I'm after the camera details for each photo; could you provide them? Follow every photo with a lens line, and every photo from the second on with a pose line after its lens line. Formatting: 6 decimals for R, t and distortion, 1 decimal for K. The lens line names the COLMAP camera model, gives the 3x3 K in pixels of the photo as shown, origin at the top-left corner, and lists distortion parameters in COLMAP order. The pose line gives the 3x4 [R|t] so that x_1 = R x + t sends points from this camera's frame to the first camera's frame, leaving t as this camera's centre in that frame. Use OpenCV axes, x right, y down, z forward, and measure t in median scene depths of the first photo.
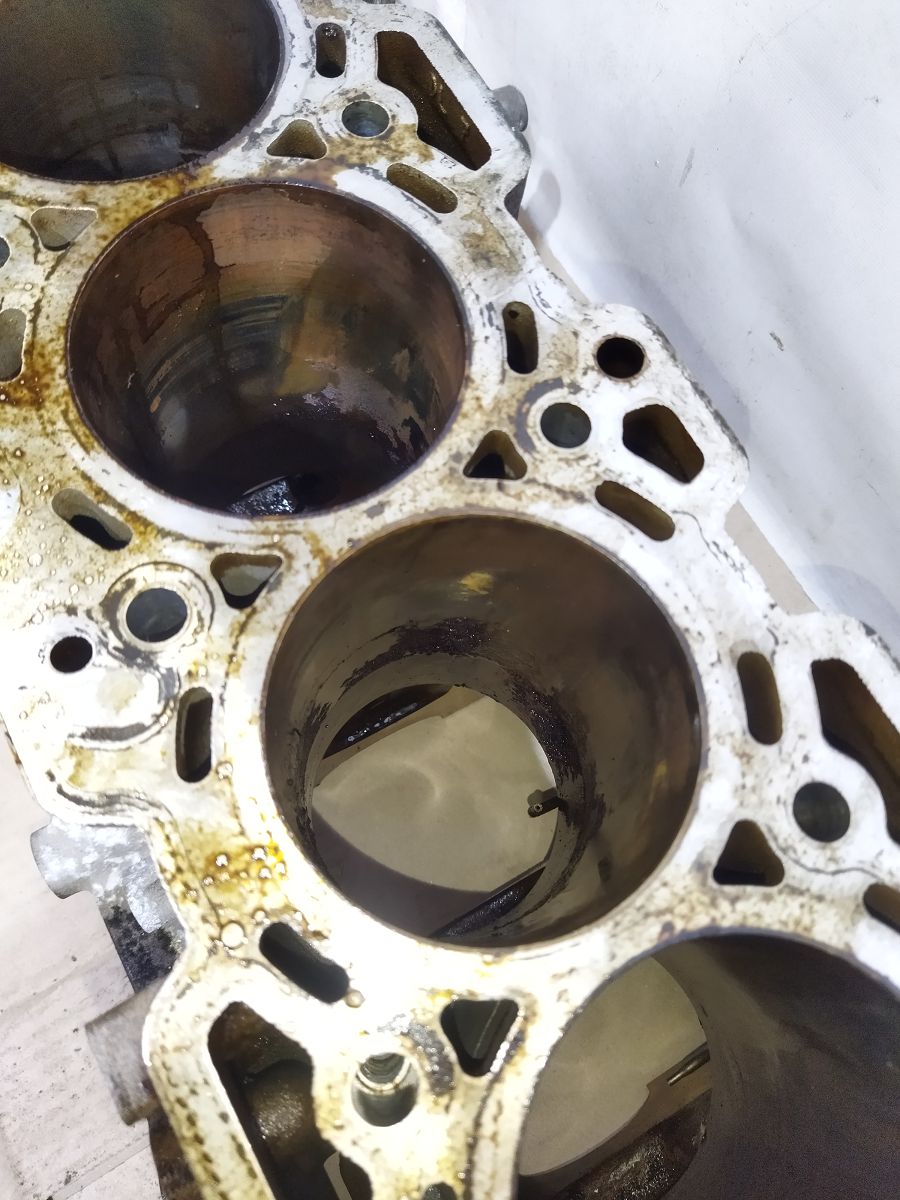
lens RADIAL K [[896.5, 0, 450.0], [0, 896.5, 600.0], [0, 0, 1]] dist [0.074734, -0.145049]
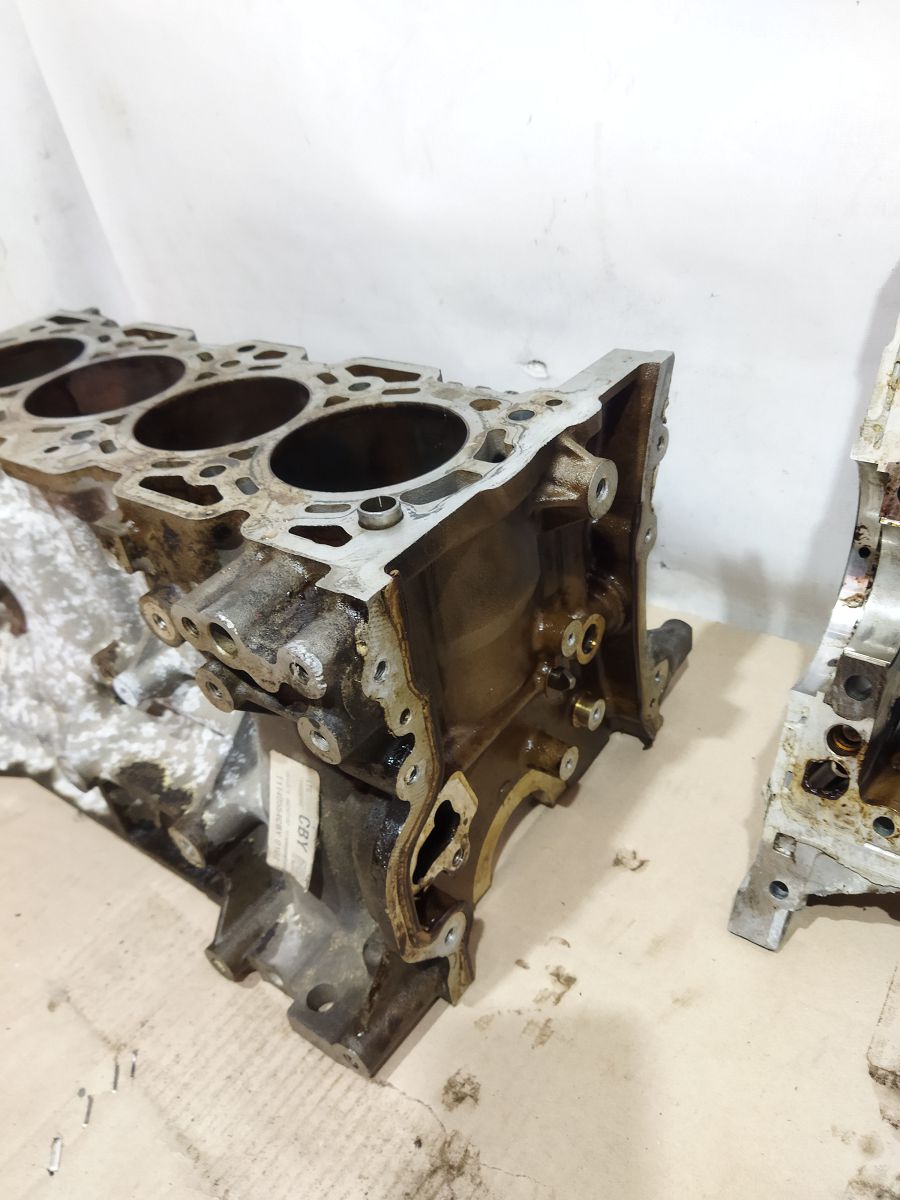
lens RADIAL K [[914.7, 0, 450.0], [0, 914.7, 600.0], [0, 0, 1]] dist [0.092569, -0.160042]
pose [[0.891659, -0.399744, 0.212483, -0.135214], [0.448227, 0.713677, -0.538292, 1.959235], [0.063535, 0.575213, 0.815532, -0.673370]]
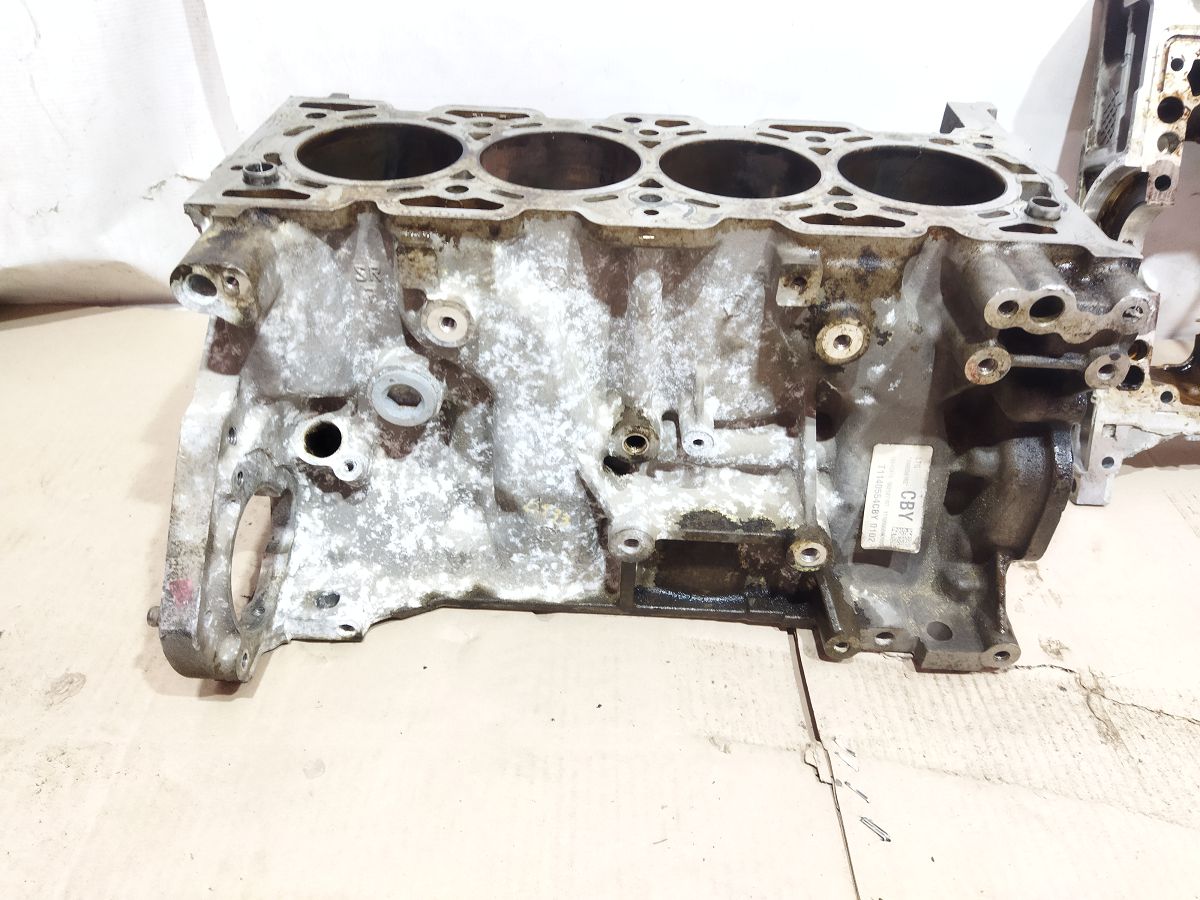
lens RADIAL K [[894.1, 0, 600.0], [0, 894.1, 443.9], [0, 0, 1]] dist [0.102572, -0.116328]
pose [[0.512287, -0.573174, 0.639557, -2.185216], [0.810295, 0.569348, -0.138797, 0.583442], [-0.284575, 0.589334, 0.756110, -0.413408]]
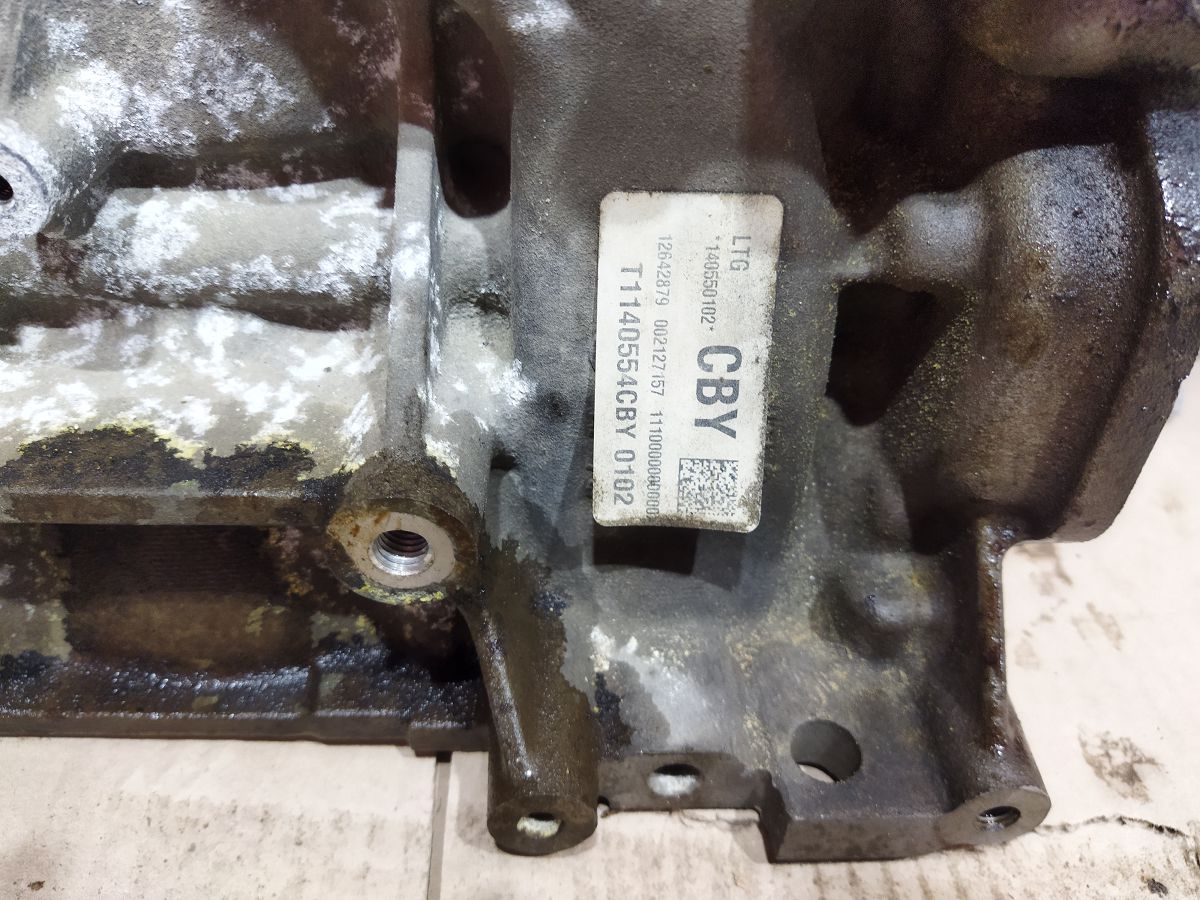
lens RADIAL K [[896.5, 0, 599.7], [0, 896.5, 437.1], [0, 0, 1]] dist [0.074734, -0.145049]
pose [[0.457910, -0.591839, 0.663359, -0.842152], [0.834476, 0.543449, -0.091173, 1.040859], [-0.306542, 0.595306, 0.742727, 0.806639]]
